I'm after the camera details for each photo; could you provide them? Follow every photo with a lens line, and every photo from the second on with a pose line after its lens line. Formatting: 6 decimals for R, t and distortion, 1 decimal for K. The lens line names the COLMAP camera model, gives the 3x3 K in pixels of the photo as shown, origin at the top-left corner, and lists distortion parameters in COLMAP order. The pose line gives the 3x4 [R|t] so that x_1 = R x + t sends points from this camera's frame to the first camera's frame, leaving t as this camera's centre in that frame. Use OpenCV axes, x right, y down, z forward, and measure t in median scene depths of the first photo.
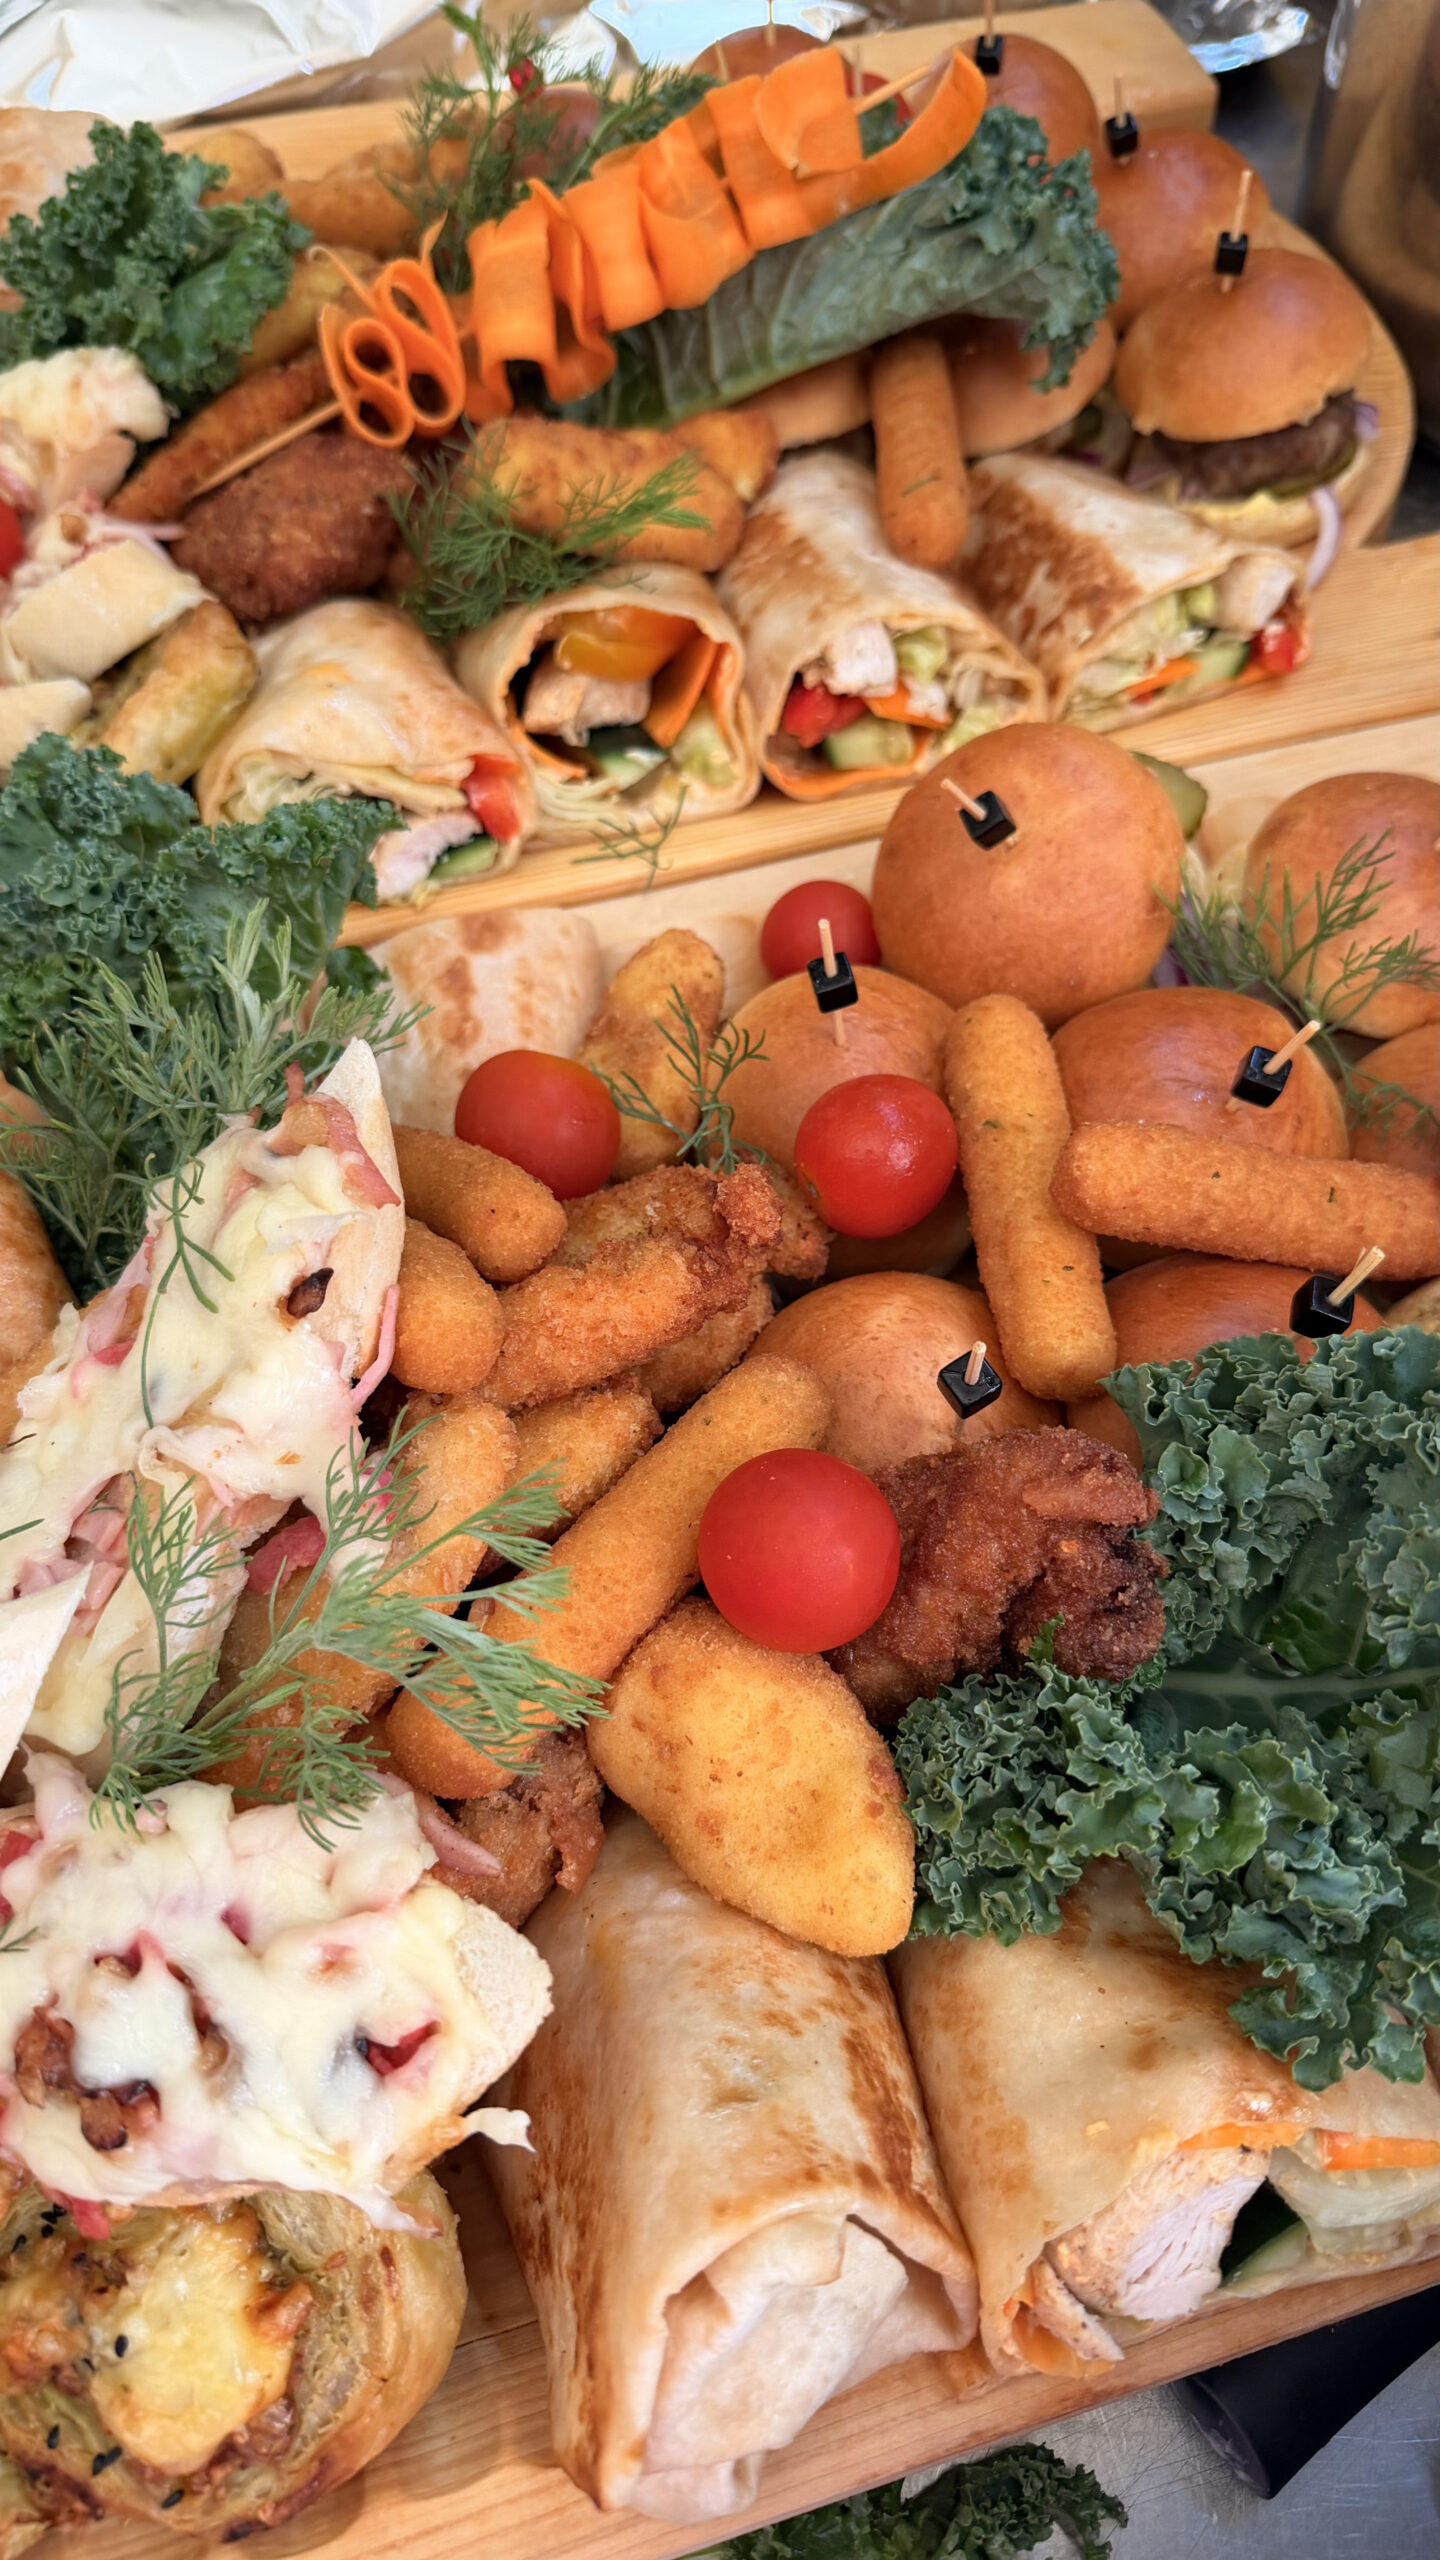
lens RADIAL K [[1875.2, 0, 761.0], [0, 1875.2, 1311.5], [0, 0, 1]] dist [-0.044593, 0.001925]
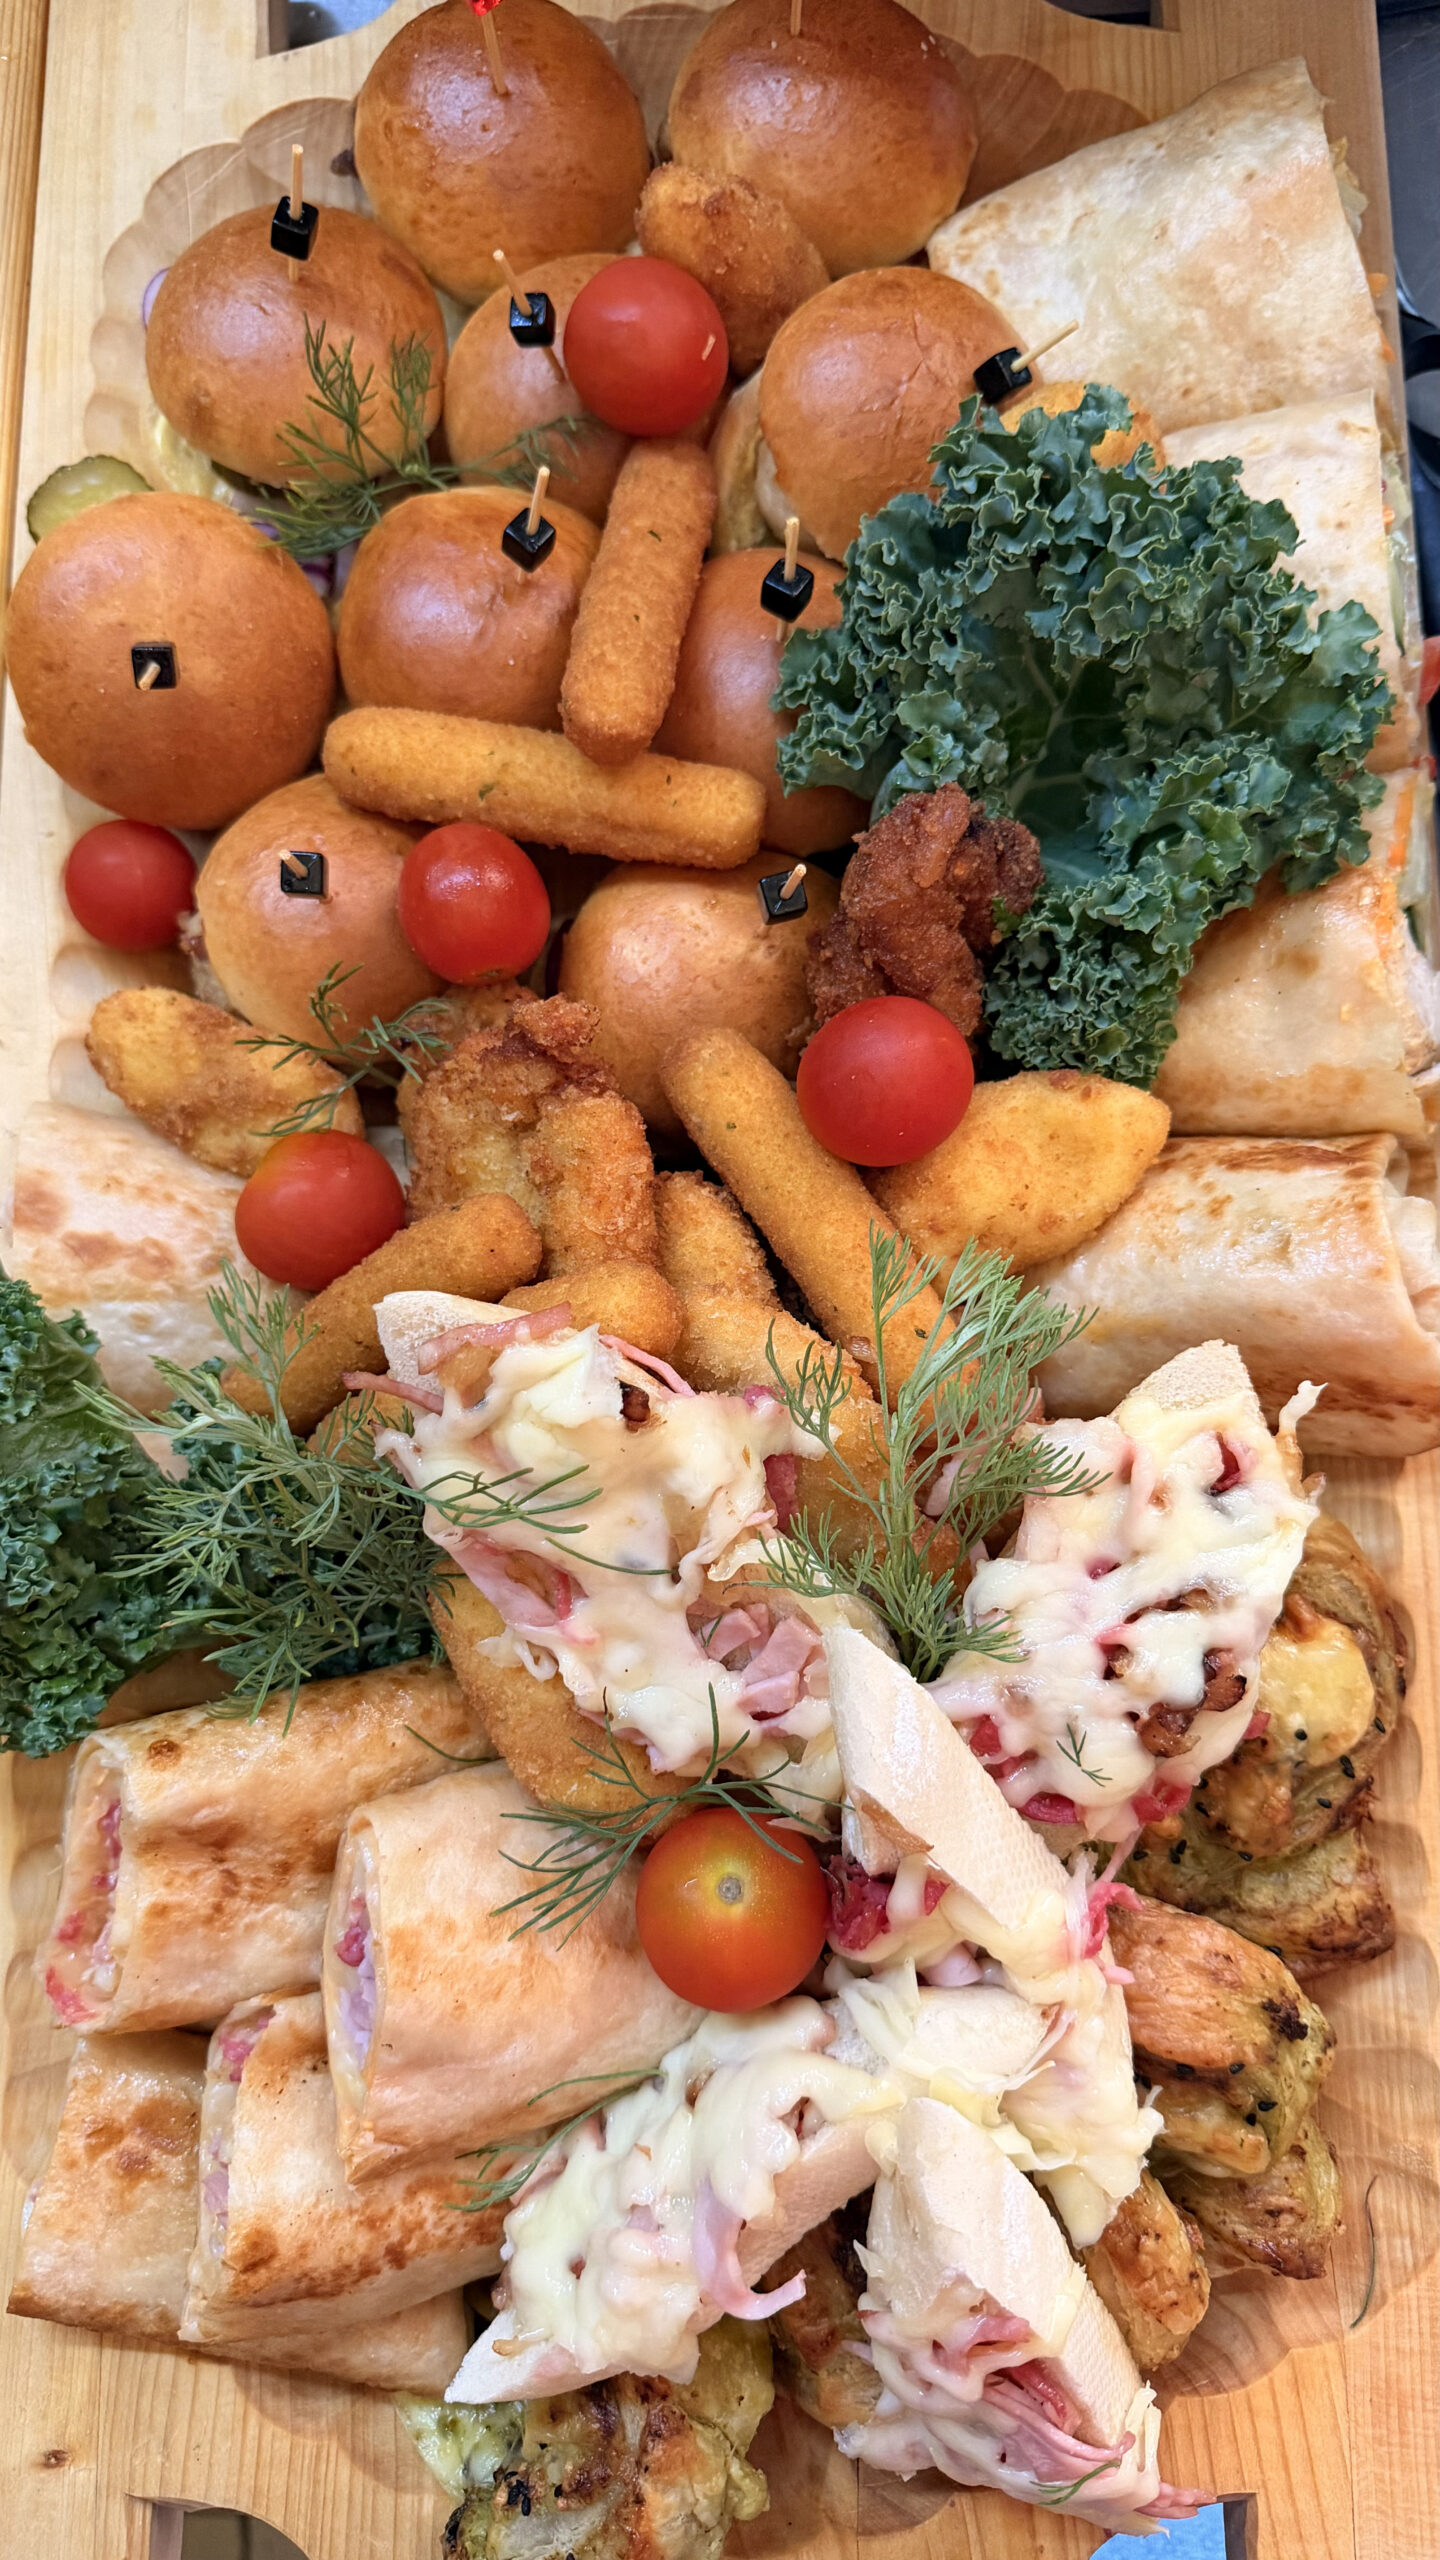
lens RADIAL K [[1864.3, 0, 720.0], [0, 1864.3, 1280.0], [0, 0, 1]] dist [0.072314, -0.176375]
pose [[0.283401, -0.950975, 0.123815, -0.194425], [0.832480, 0.308047, 0.460526, -0.329178], [-0.476090, -0.027440, 0.878969, -0.007494]]
